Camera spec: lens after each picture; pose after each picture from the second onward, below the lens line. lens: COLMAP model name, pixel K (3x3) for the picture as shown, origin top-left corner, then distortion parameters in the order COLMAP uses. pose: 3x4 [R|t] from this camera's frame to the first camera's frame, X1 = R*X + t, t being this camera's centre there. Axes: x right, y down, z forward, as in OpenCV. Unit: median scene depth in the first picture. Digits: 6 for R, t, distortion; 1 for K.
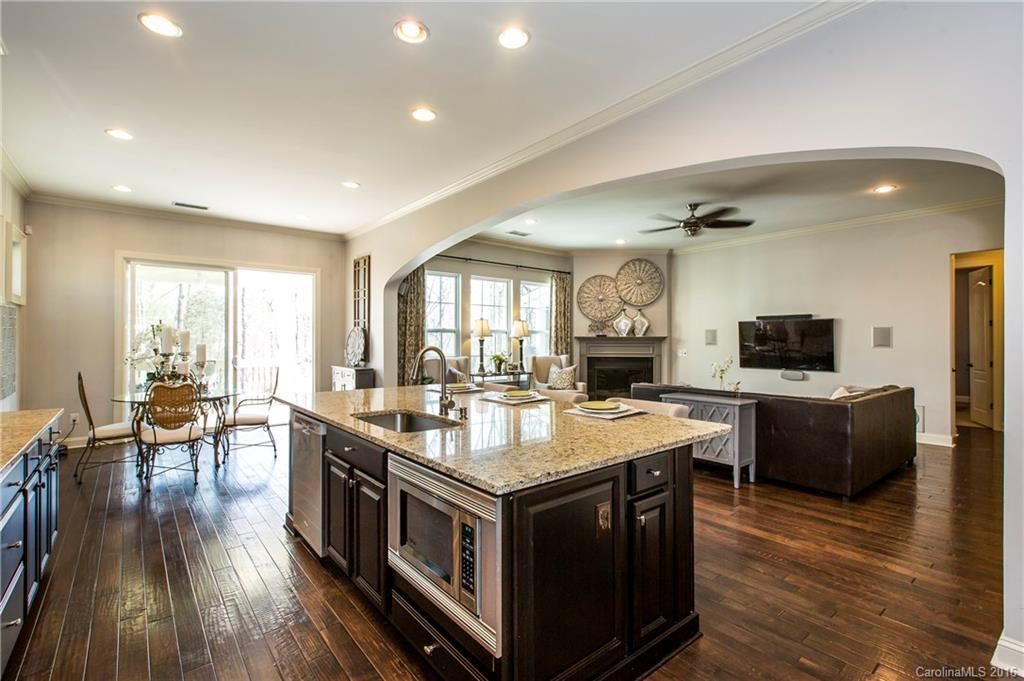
lens RADIAL K [[453.7, 0, 509.5], [0, 453.7, 340.0], [0, 0, 1]] dist [-0.002797, -0.000057]
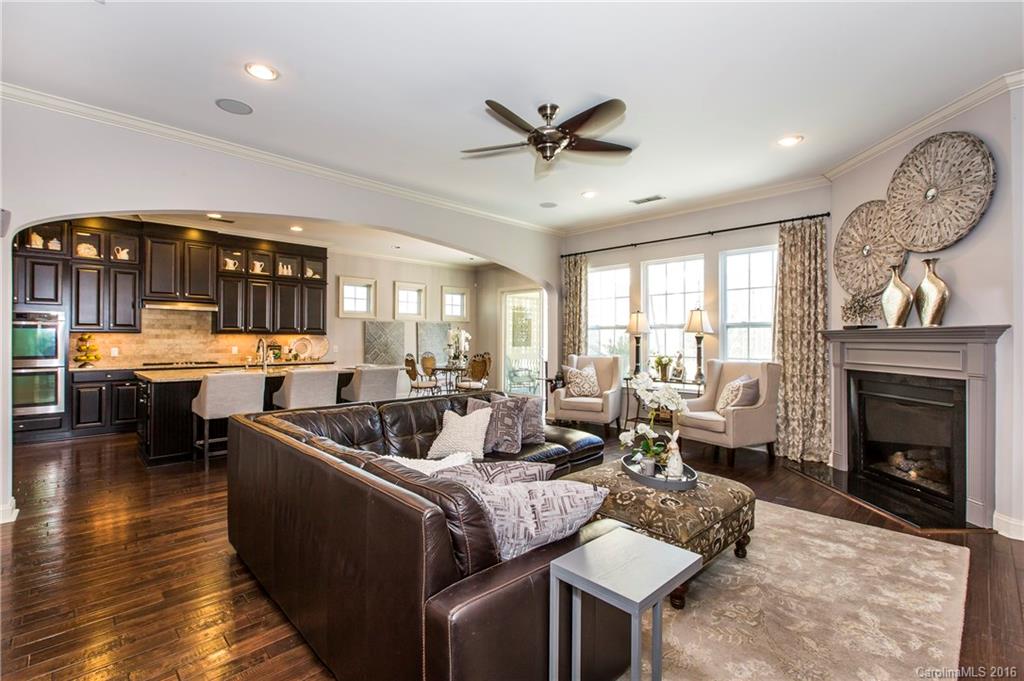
lens RADIAL K [[453.7, 0, 512.3], [0, 453.7, 337.7], [0, 0, 1]] dist [-0.002797, -0.000057]
pose [[0.112569, -0.003736, -0.993637, 0.653269], [0.000379, 0.999993, -0.003717, 0.003230], [0.993644, 0.000042, 0.112570, 0.581869]]
